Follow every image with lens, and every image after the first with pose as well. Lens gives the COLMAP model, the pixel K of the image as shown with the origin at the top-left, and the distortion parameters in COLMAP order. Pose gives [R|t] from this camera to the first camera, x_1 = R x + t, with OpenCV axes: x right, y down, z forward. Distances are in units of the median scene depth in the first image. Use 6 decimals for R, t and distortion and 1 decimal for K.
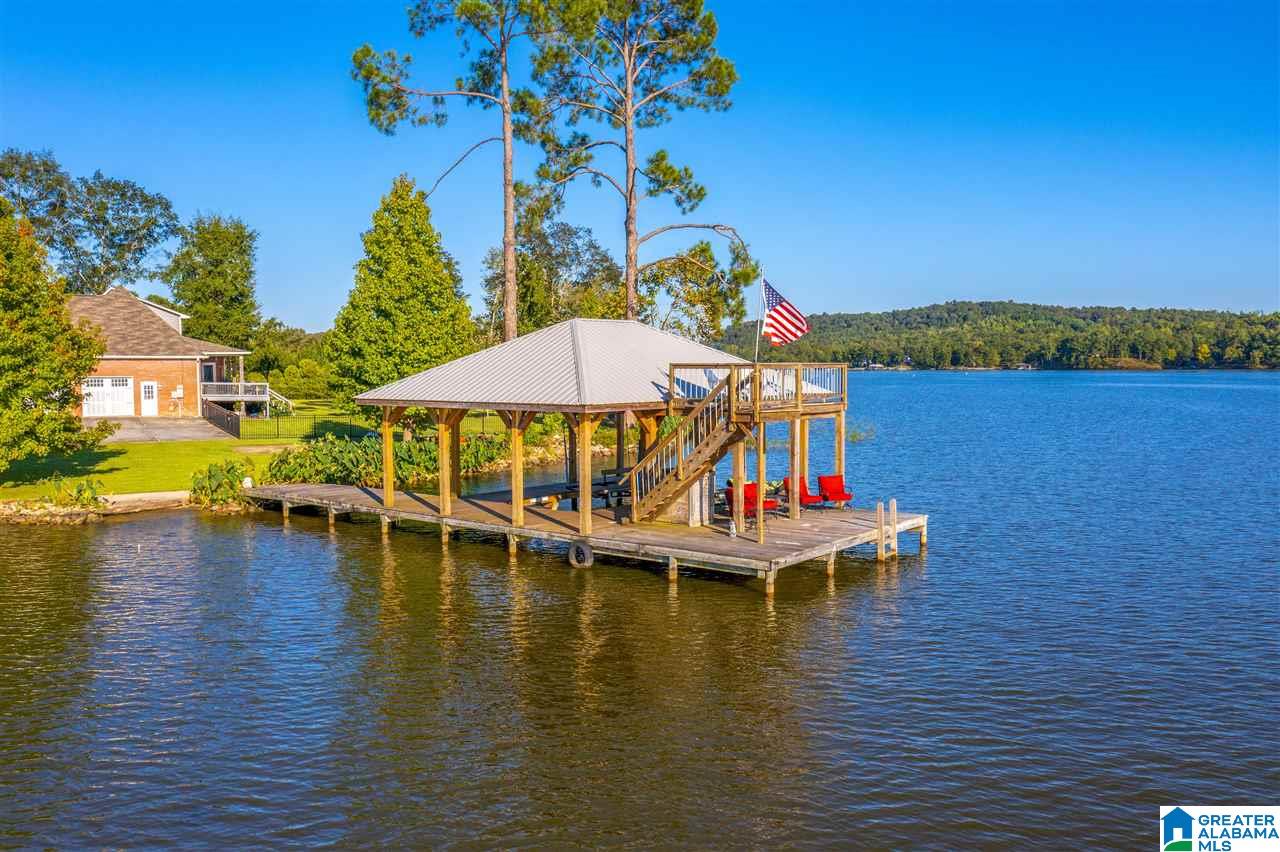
lens RADIAL K [[1002.5, 0, 632.1], [0, 1002.5, 429.0], [0, 0, 1]] dist [-0.003637, -0.002497]
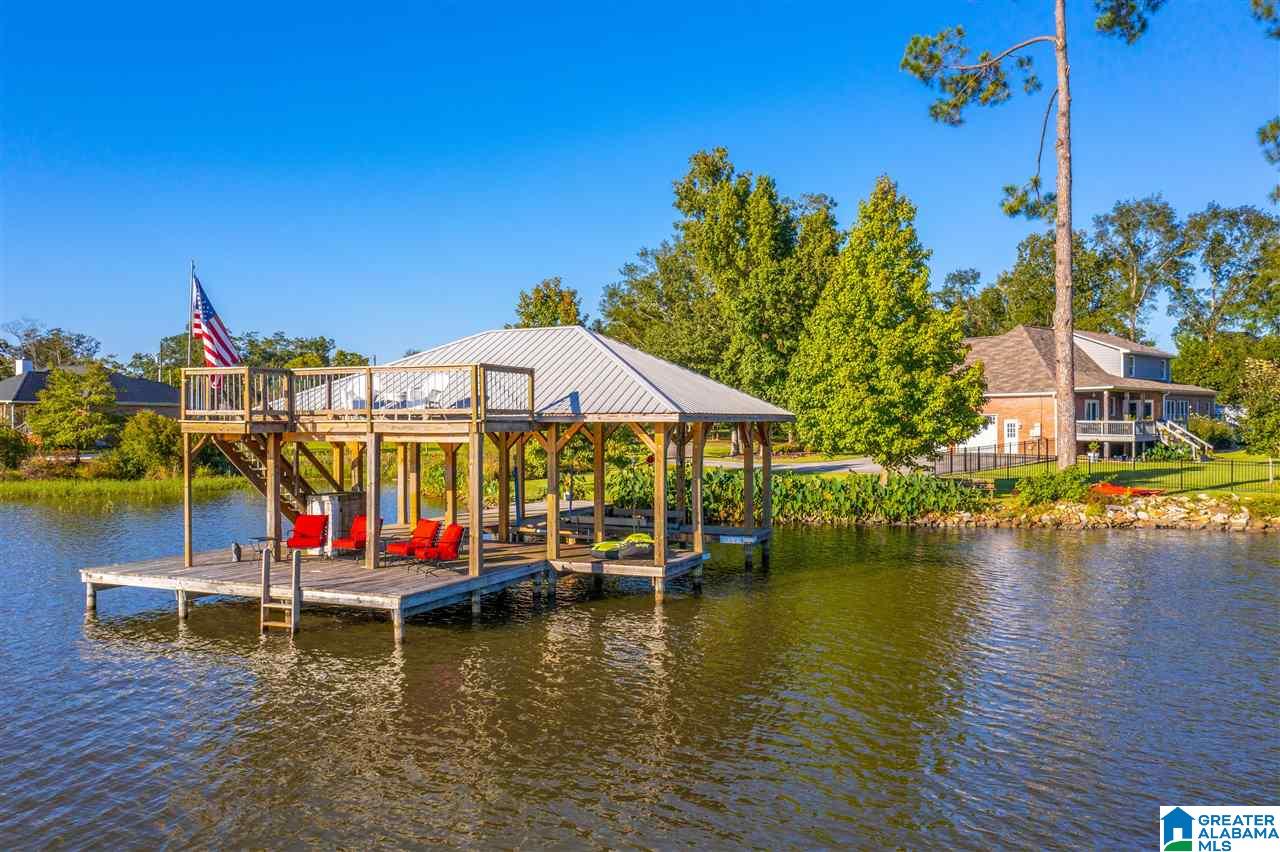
lens RADIAL K [[1002.5, 0, 648.0], [0, 1002.5, 425.7], [0, 0, 1]] dist [-0.003637, -0.002497]
pose [[0.272501, 0.002876, -0.962151, 0.368826], [-0.054940, 0.998410, -0.012576, -0.008485], [0.960586, 0.056287, 0.272226, 0.379022]]
